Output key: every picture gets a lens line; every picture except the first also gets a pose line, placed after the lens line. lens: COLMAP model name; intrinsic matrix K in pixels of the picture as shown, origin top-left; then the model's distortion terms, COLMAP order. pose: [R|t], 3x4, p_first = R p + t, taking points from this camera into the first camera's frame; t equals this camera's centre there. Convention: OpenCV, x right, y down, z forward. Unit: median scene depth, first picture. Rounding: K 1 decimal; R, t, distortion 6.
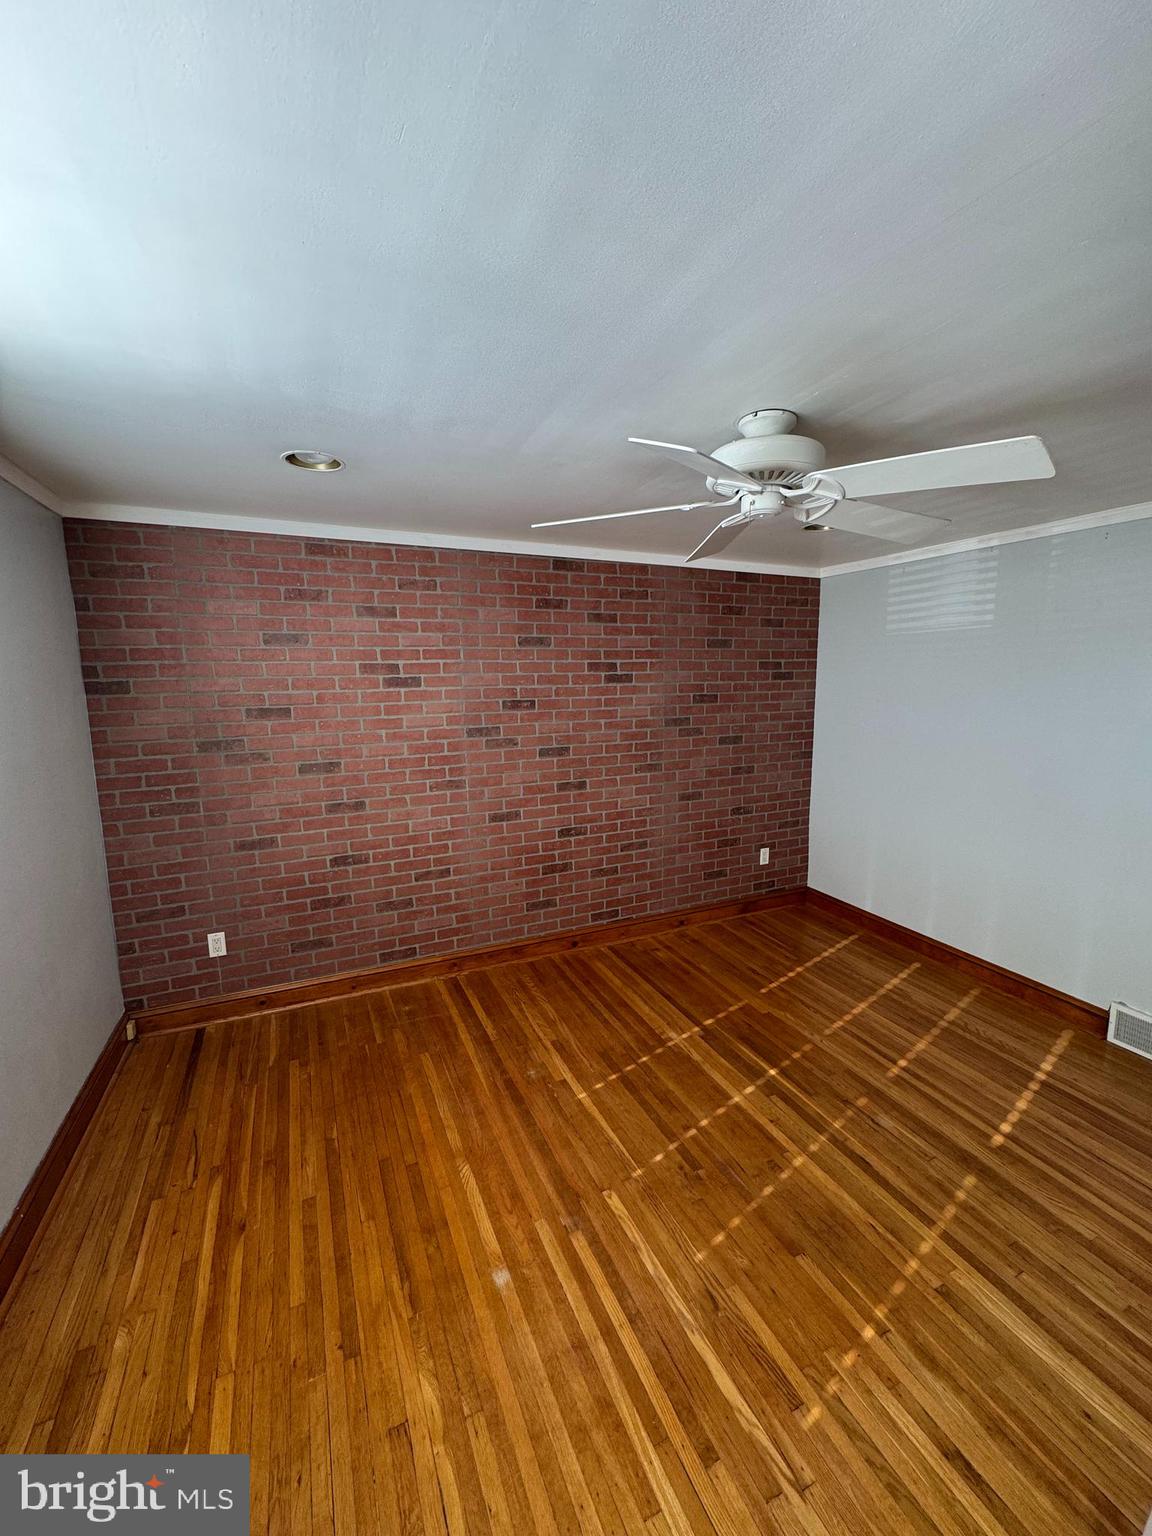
lens RADIAL K [[613.2, 0, 576.0], [0, 613.2, 768.0], [0, 0, 1]] dist [-0.003386, 0.000044]
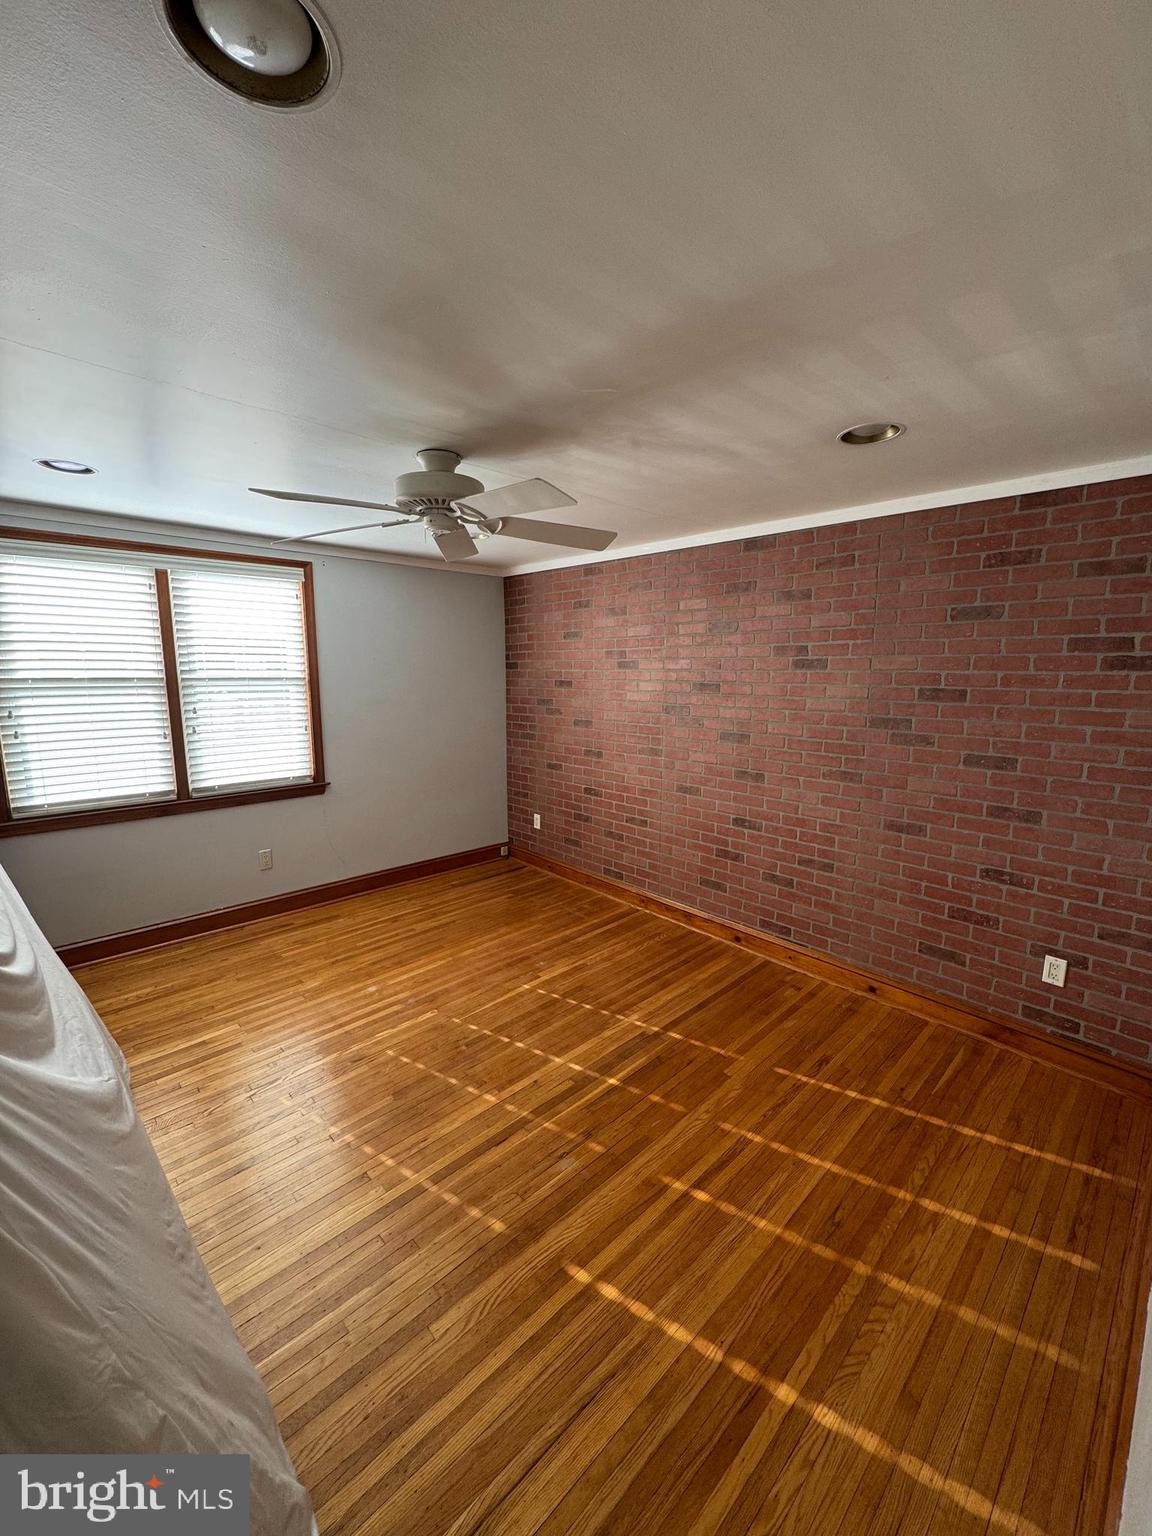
lens RADIAL K [[613.2, 0, 576.0], [0, 613.2, 768.0], [0, 0, 1]] dist [-0.003386, 0.000044]
pose [[0.327235, 0.163783, -0.930641, 0.996418], [-0.150242, 0.981354, 0.119879, -0.071479], [0.932923, 0.100593, 0.345740, 0.521672]]
